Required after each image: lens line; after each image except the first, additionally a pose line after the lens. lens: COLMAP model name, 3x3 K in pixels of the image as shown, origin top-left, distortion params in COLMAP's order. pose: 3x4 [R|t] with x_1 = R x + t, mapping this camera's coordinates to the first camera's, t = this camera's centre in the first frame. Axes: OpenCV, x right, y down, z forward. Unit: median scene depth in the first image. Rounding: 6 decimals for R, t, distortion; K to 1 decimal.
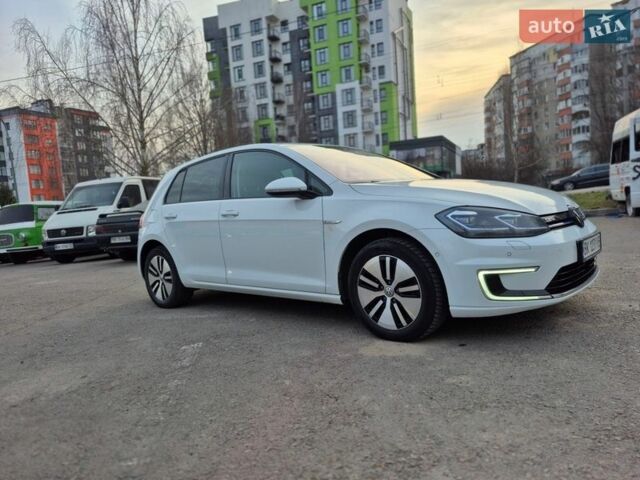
lens RADIAL K [[447.5, 0, 320.0], [0, 447.5, 240.0], [0, 0, 1]] dist [-0.001182, -0.001993]
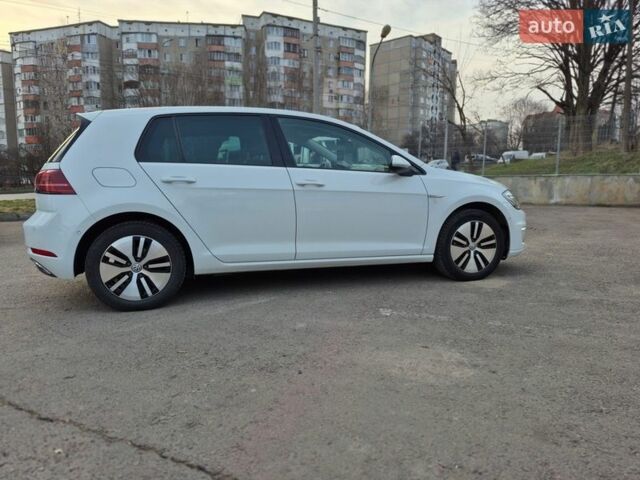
lens RADIAL K [[447.5, 0, 320.0], [0, 447.5, 240.0], [0, 0, 1]] dist [-0.001182, -0.001993]
pose [[0.542718, -0.024341, 0.839562, -1.264464], [0.021896, 0.999650, 0.014828, 0.060089], [-0.839630, 0.010335, 0.543061, 0.609408]]
